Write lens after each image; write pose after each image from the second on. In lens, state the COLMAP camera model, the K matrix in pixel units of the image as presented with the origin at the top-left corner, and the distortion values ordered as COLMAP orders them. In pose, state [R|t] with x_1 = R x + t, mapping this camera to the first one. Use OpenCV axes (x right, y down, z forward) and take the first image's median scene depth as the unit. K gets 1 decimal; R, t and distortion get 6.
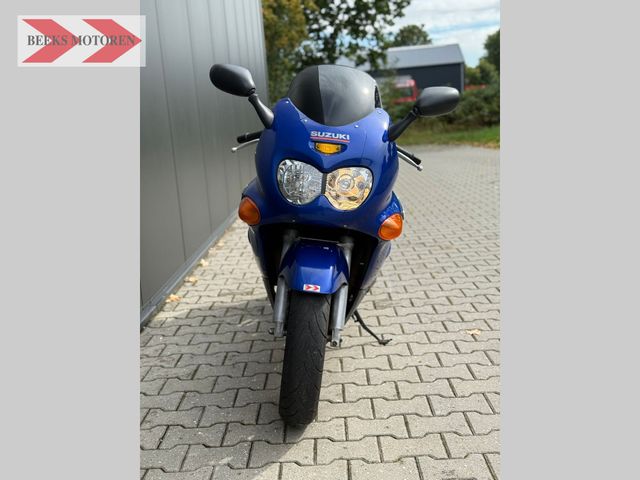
lens RADIAL K [[676.4, 0, 319.7], [0, 676.4, 236.3], [0, 0, 1]] dist [0.056963, 0.000000]
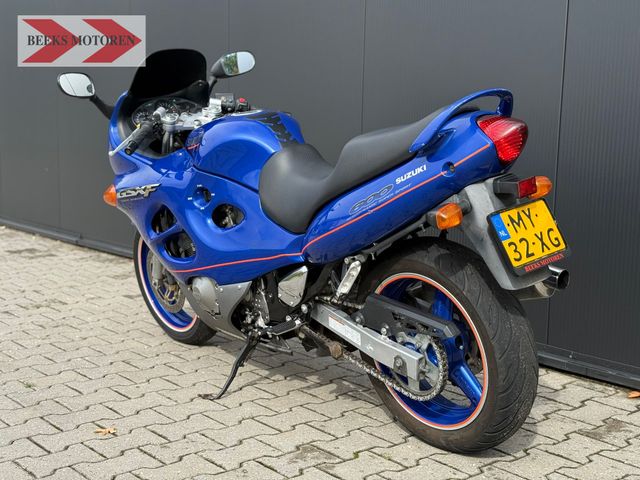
lens RADIAL K [[897.5, 0, 317.7], [0, 897.5, 241.3], [0, 0, 1]] dist [0.089254, 0.000000]
pose [[-0.759285, 0.137758, -0.636011, 0.467468], [-0.086764, 0.947182, 0.308737, -0.248998], [0.644949, 0.289602, -0.707228, 1.317792]]
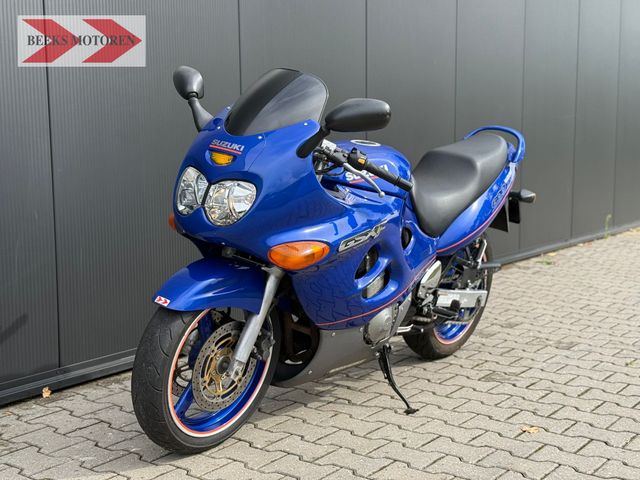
lens RADIAL K [[897.5, 0, 318.3], [0, 897.5, 237.0], [0, 0, 1]] dist [0.089254, 0.000000]
pose [[0.807394, 0.127340, -0.576108, 0.448927], [-0.152741, 0.988257, 0.004378, -0.026080], [0.569900, 0.084461, 0.817362, 0.040295]]
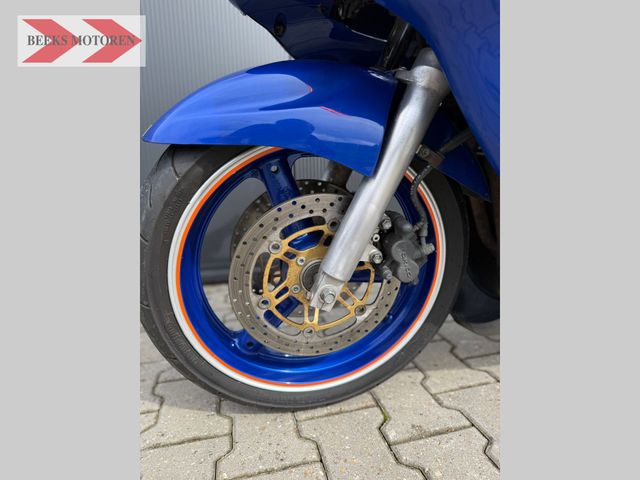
lens RADIAL K [[367.4, 0, 319.8], [0, 367.4, 237.3], [0, 0, 1]] dist [0.020967, -0.000076]
pose [[0.254478, 0.227255, -0.939998, 0.140559], [-0.163654, 0.968098, 0.189743, 0.041071], [0.953131, 0.105549, 0.283551, 0.531189]]
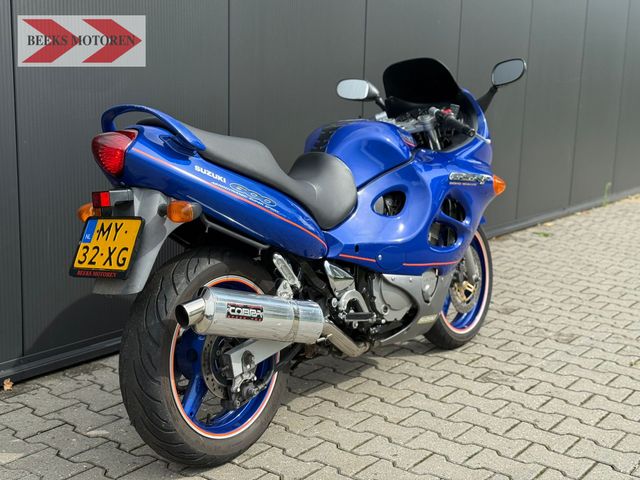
lens RADIAL K [[897.5, 0, 318.9], [0, 897.5, 244.1], [0, 0, 1]] dist [0.089254, 0.000000]
pose [[0.810262, 0.195616, -0.552459, 0.399814], [-0.185024, 0.979824, 0.075574, -0.067327], [0.556096, 0.040983, 0.830107, 0.094945]]
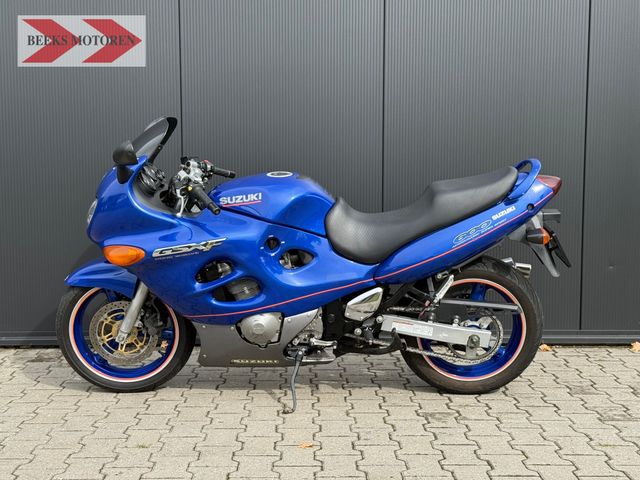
lens RADIAL K [[897.5, 0, 323.1], [0, 897.5, 240.8], [0, 0, 1]] dist [0.089254, 0.000000]
pose [[0.028358, 0.153417, -0.987754, 0.943879], [-0.184263, 0.972020, 0.145683, -0.188397], [0.982468, 0.177875, 0.055834, 0.712917]]
